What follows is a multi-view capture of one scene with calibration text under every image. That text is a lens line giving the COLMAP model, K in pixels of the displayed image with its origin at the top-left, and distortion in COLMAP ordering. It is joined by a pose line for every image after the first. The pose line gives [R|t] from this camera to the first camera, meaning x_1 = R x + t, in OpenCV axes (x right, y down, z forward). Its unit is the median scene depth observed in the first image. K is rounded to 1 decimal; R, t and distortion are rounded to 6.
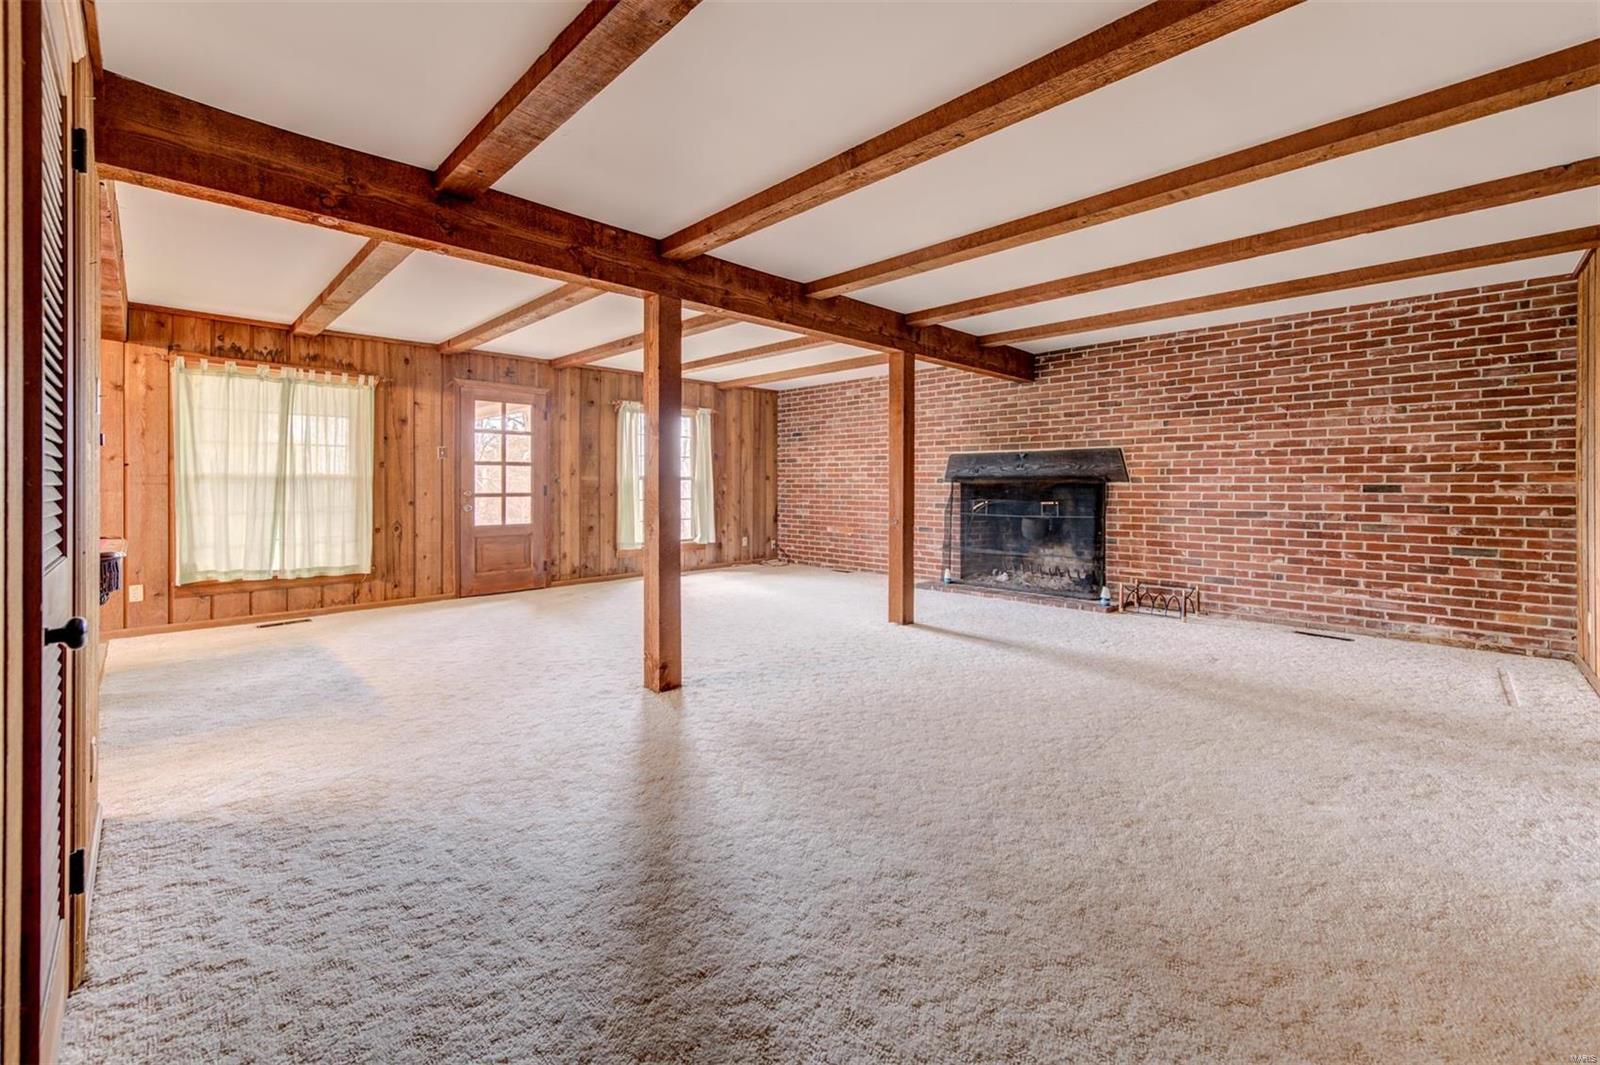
lens RADIAL K [[652.4, 0, 815.4], [0, 652.4, 483.3], [0, 0, 1]] dist [0.010681, -0.000065]
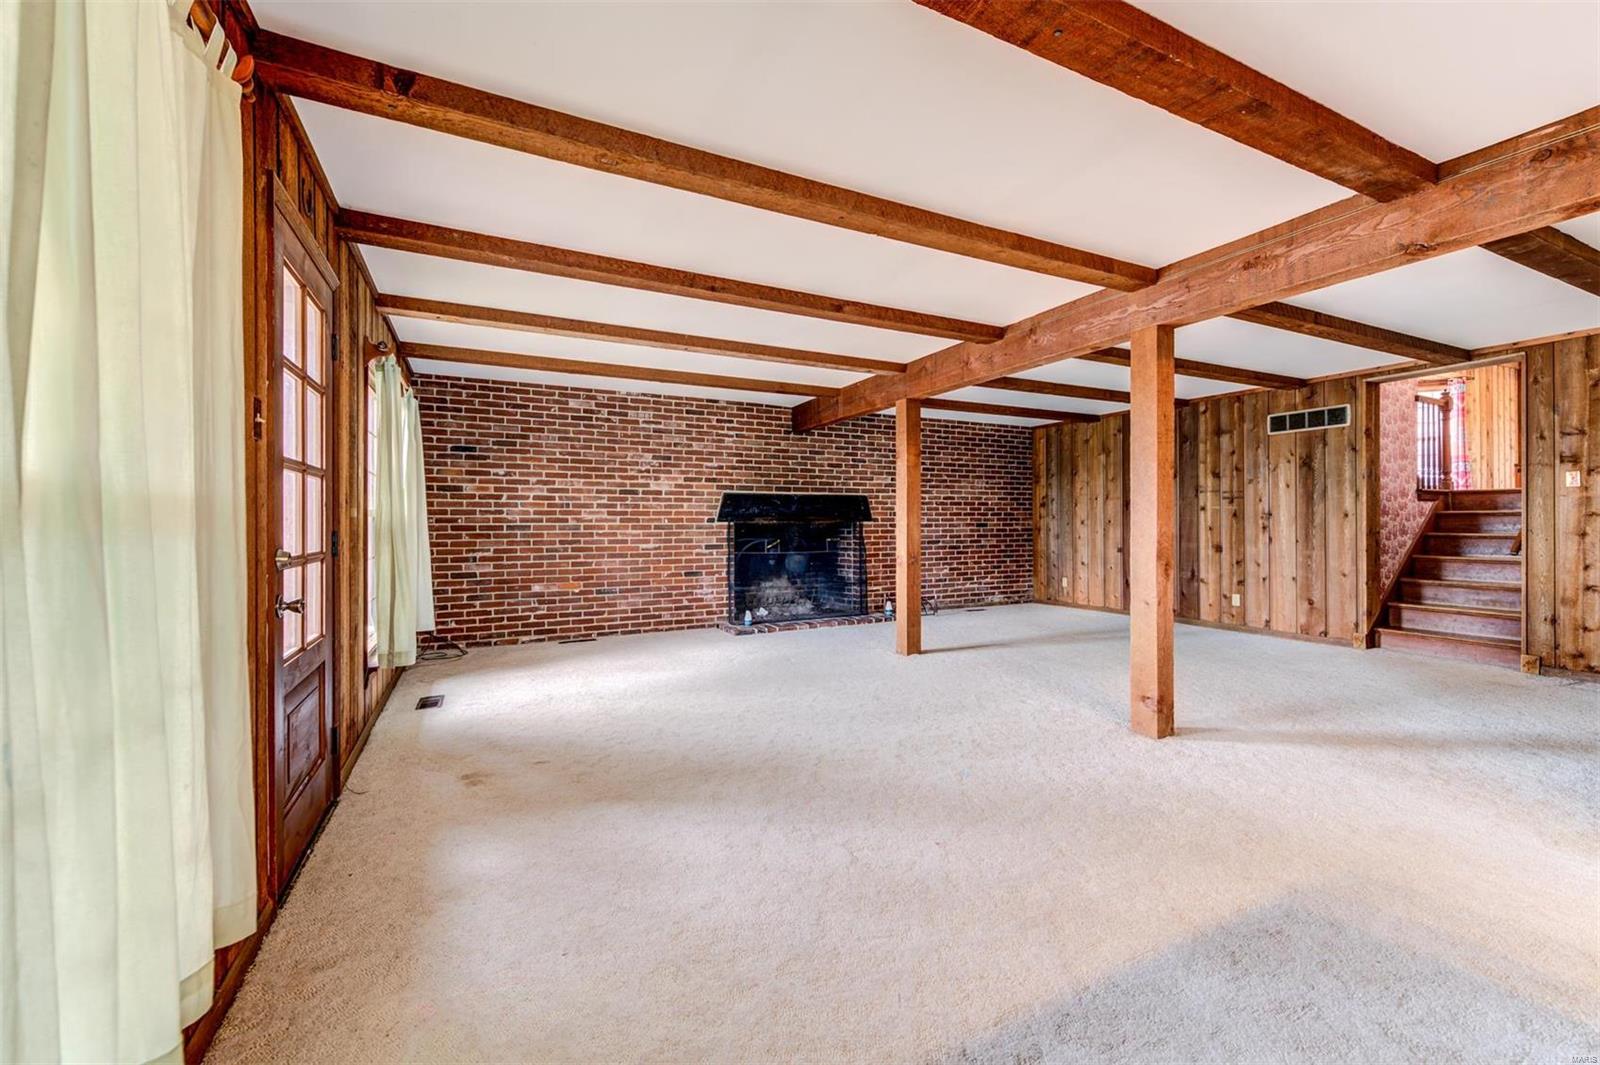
lens RADIAL K [[634.1, 0, 808.4], [0, 634.1, 522.3], [0, 0, 1]] dist [0.010266, -0.002646]
pose [[0.325676, -0.000339, 0.945481, -0.721592], [0.003610, 0.999993, -0.000885, 0.000160], [-0.945475, 0.003701, 0.325675, 0.658780]]
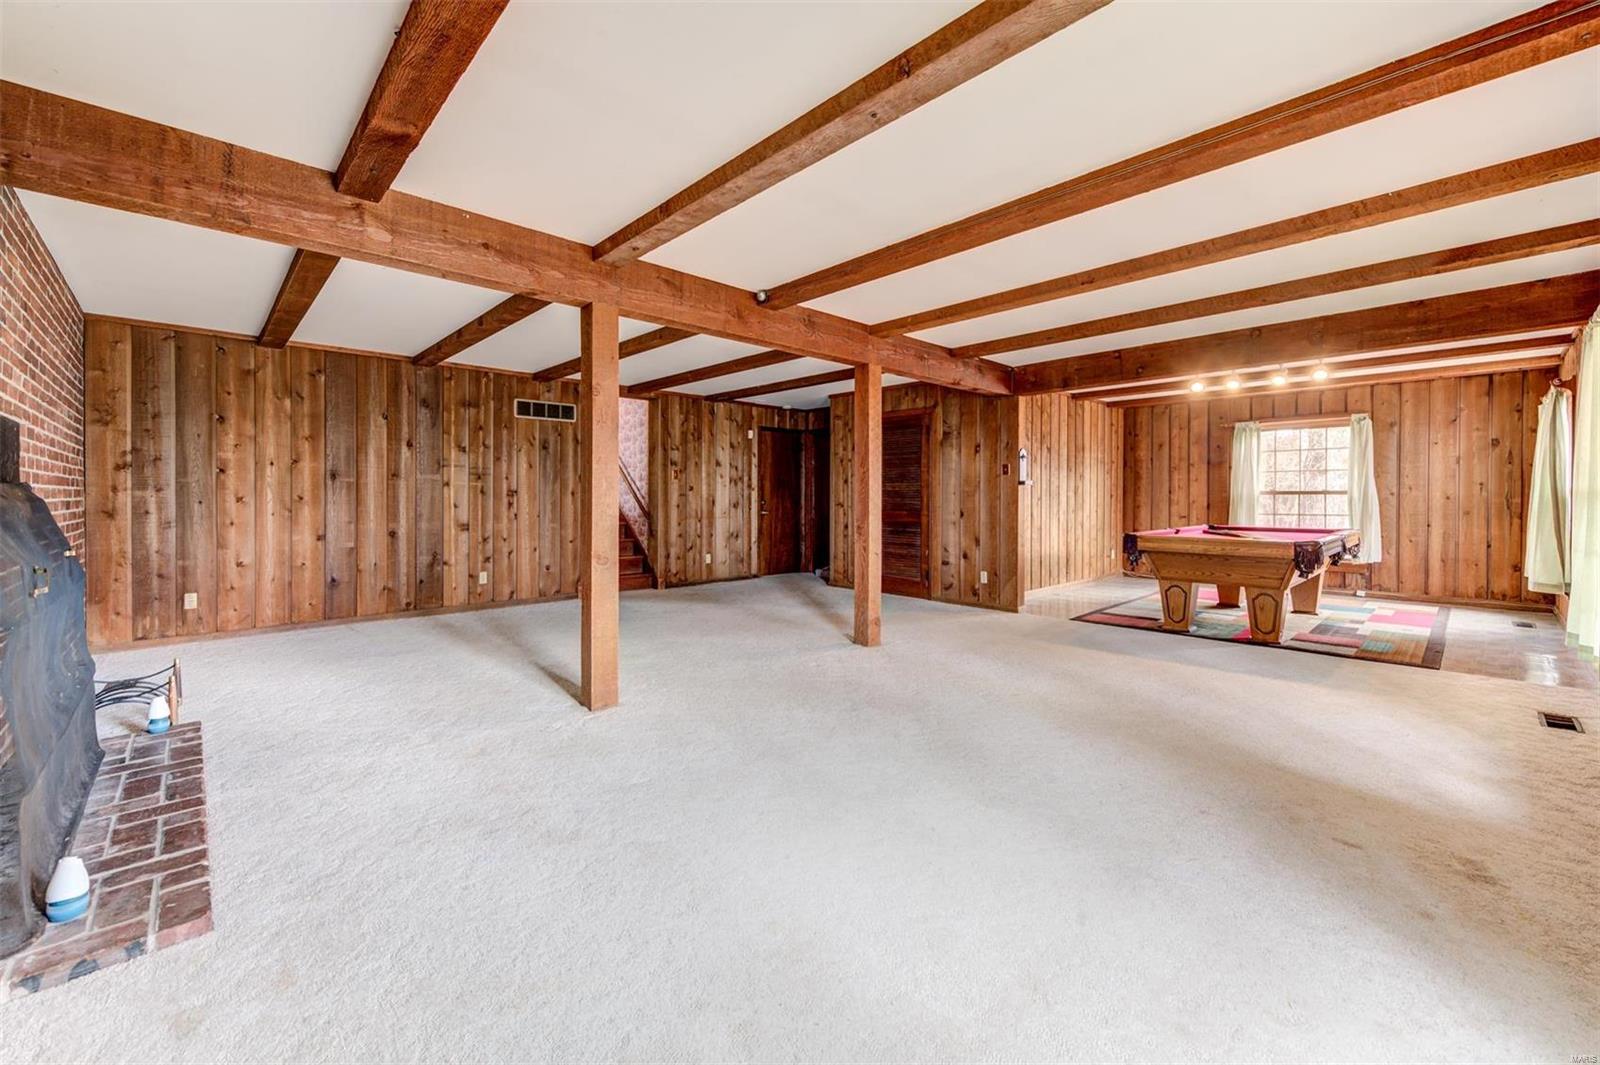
lens RADIAL K [[640.3, 0, 800.9], [0, 640.3, 501.8], [0, 0, 1]] dist [0.011807, -0.003250]
pose [[-0.998862, -0.000661, 0.047679, -0.085844], [-0.000276, 0.999967, 0.008094, -0.002219], [-0.047683, 0.008072, -0.998830, 1.332392]]
